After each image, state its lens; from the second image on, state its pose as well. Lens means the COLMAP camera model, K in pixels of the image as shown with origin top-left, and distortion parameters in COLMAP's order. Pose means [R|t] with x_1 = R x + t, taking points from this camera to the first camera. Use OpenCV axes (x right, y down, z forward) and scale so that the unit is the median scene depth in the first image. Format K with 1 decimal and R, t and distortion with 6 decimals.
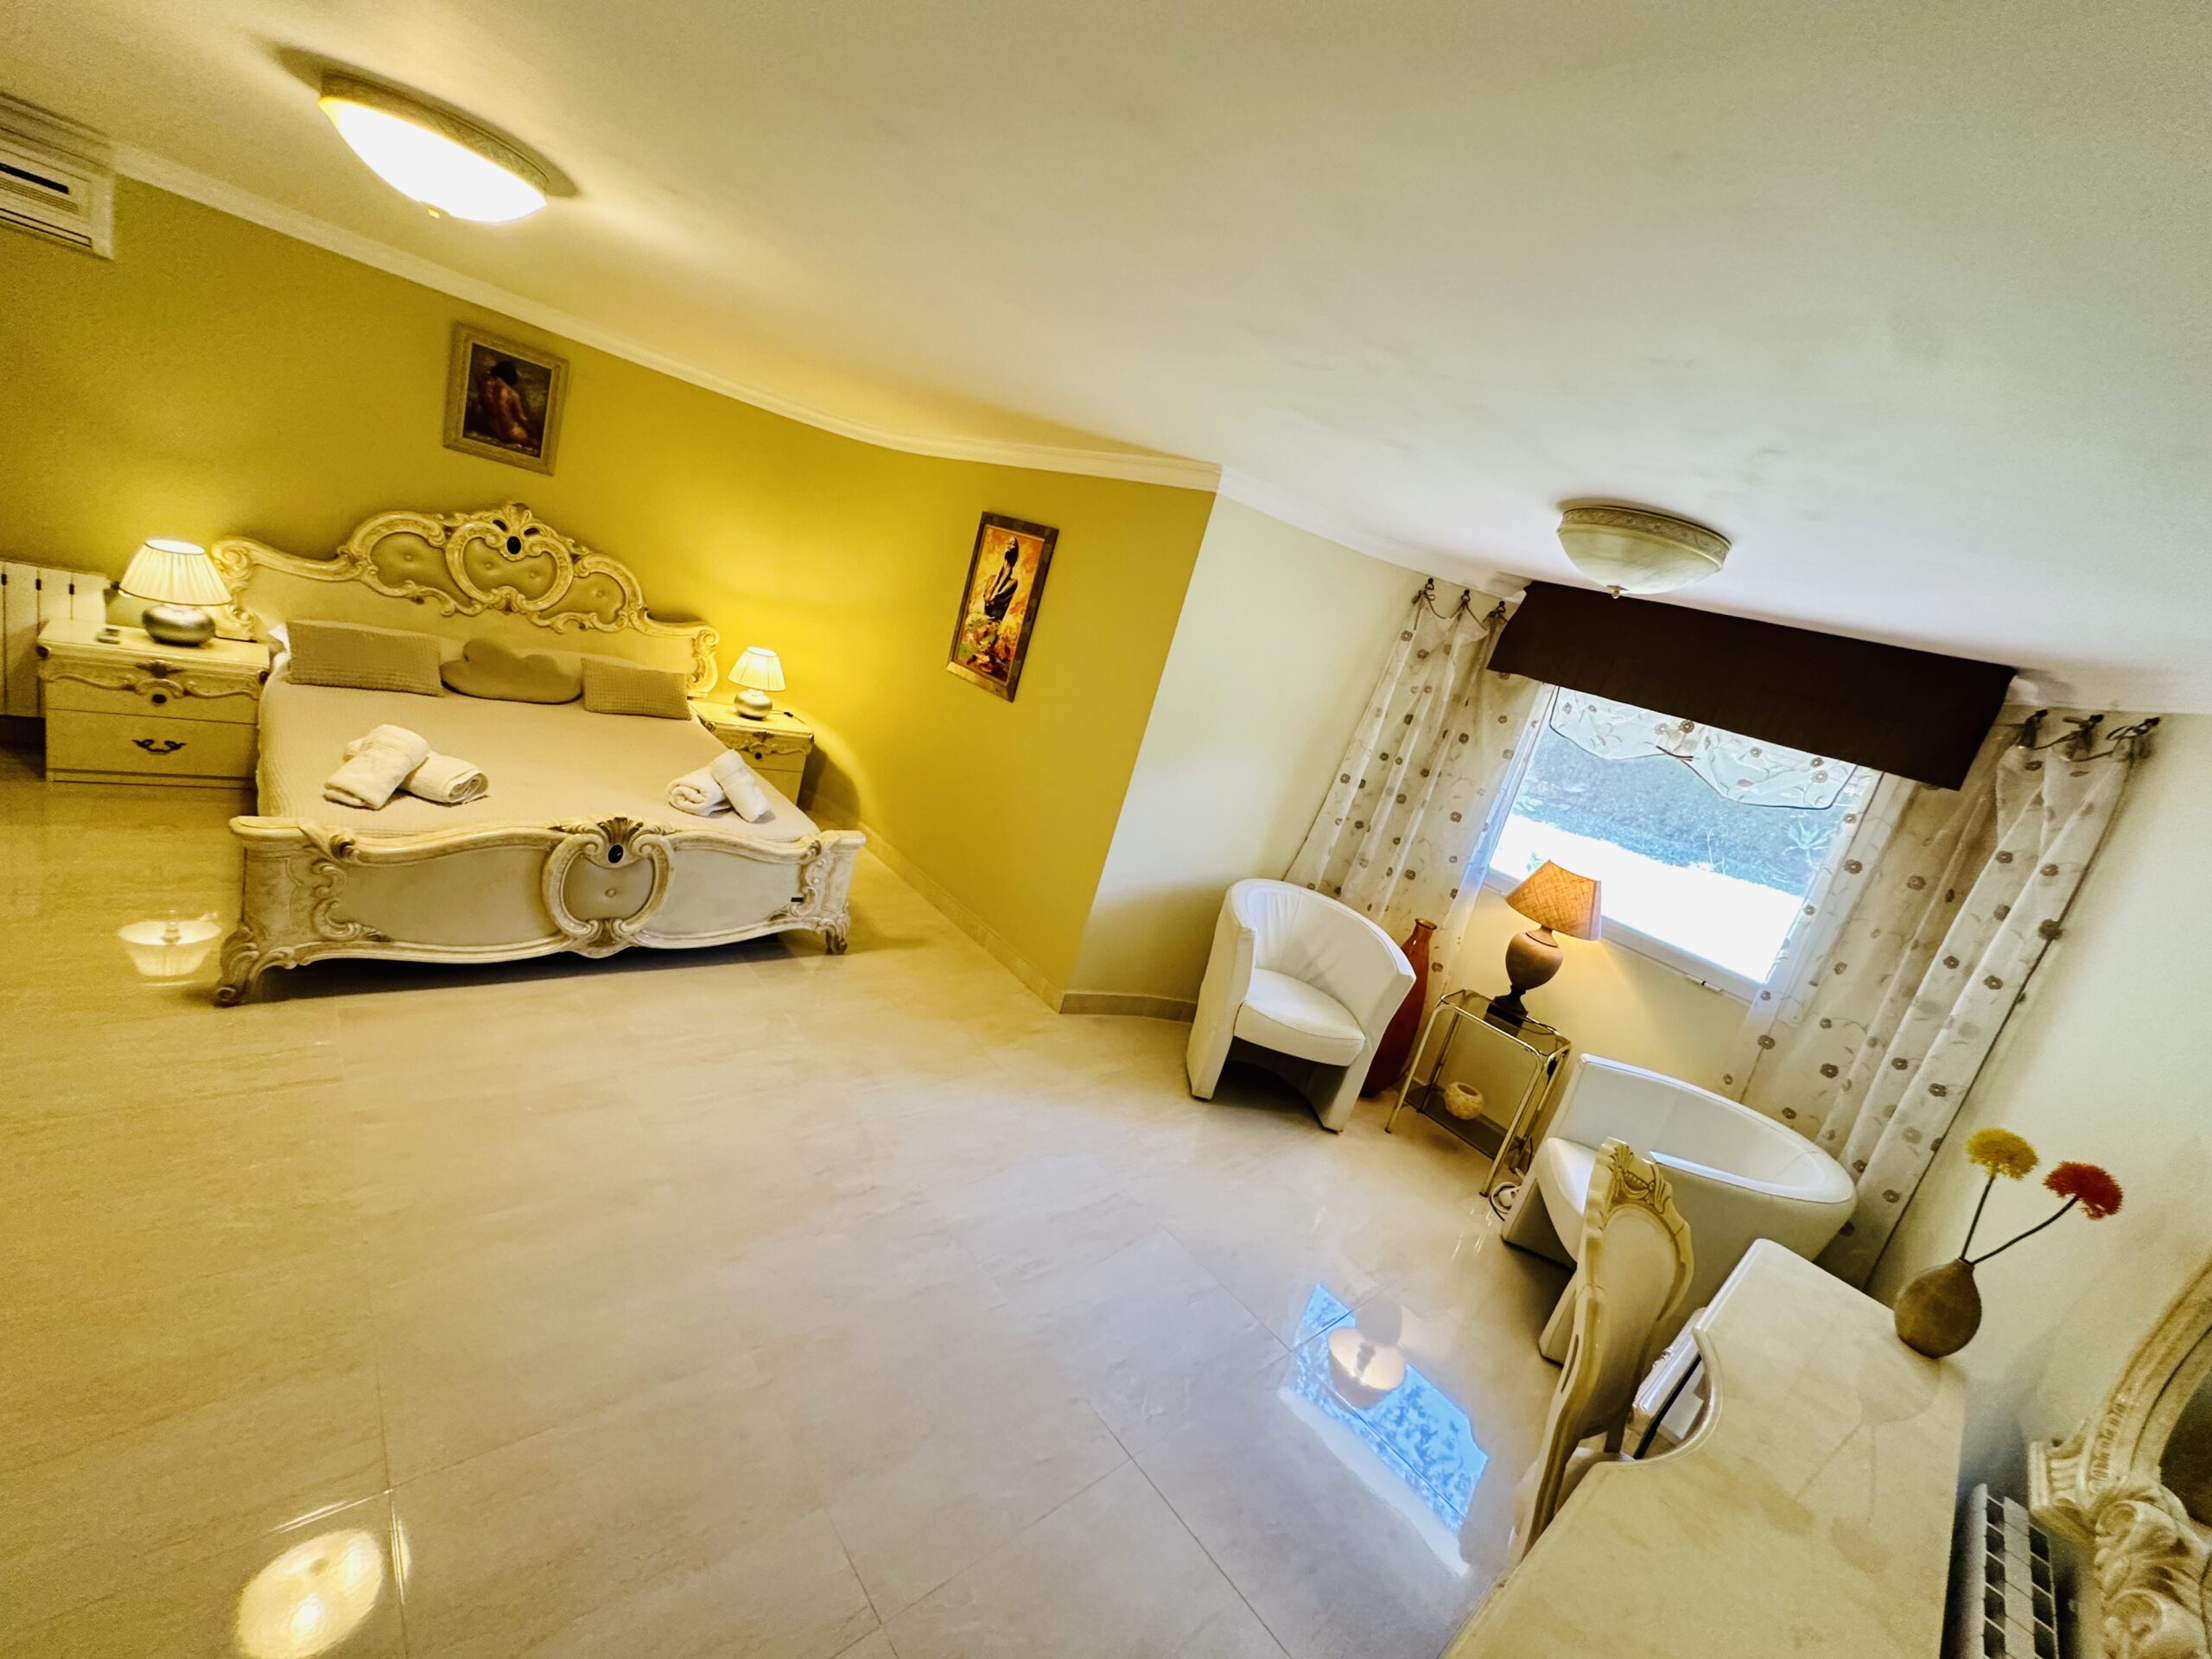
lens RADIAL K [[882.2, 0, 1121.6], [0, 882.2, 828.9], [0, 0, 1]] dist [-0.009328, 0.002410]
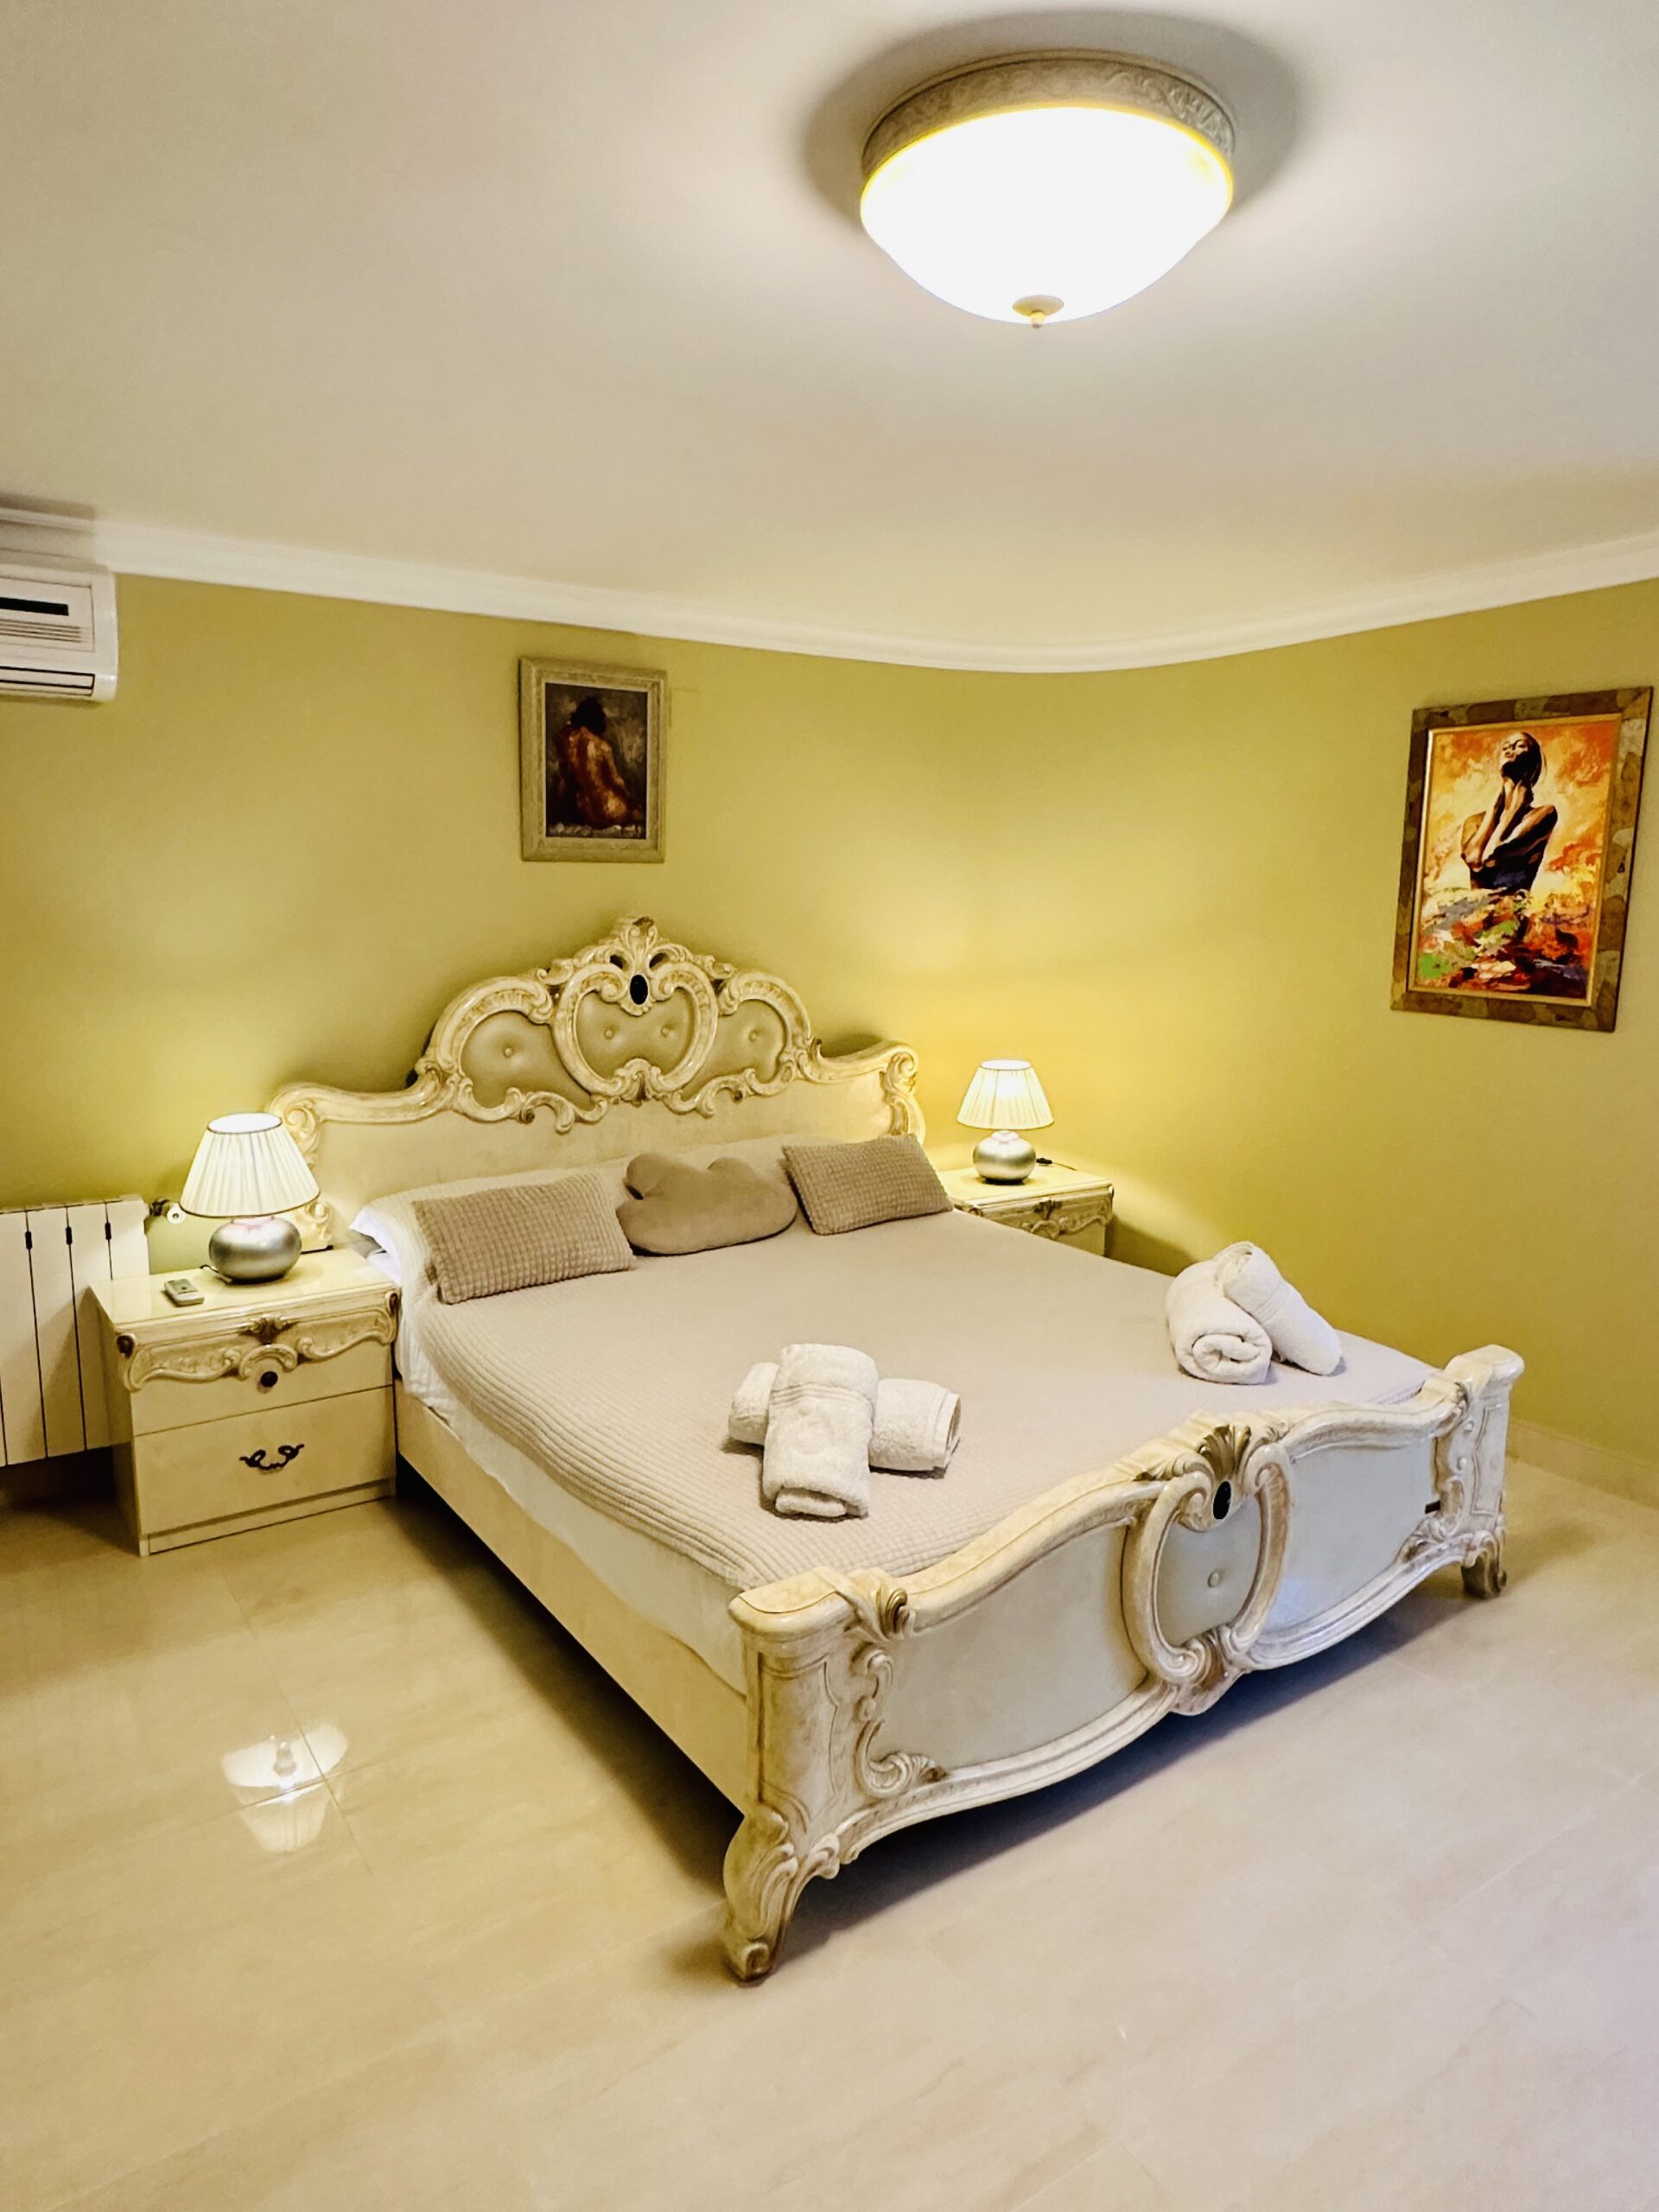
lens RADIAL K [[1386.9, 0, 827.5], [0, 1386.9, 1117.8], [0, 0, 1]] dist [-0.007722, -0.002612]
pose [[0.954298, -0.241577, -0.175944, -0.478381], [0.222012, 0.967156, -0.123775, -0.107277], [0.200067, 0.079056, 0.976588, 0.135783]]
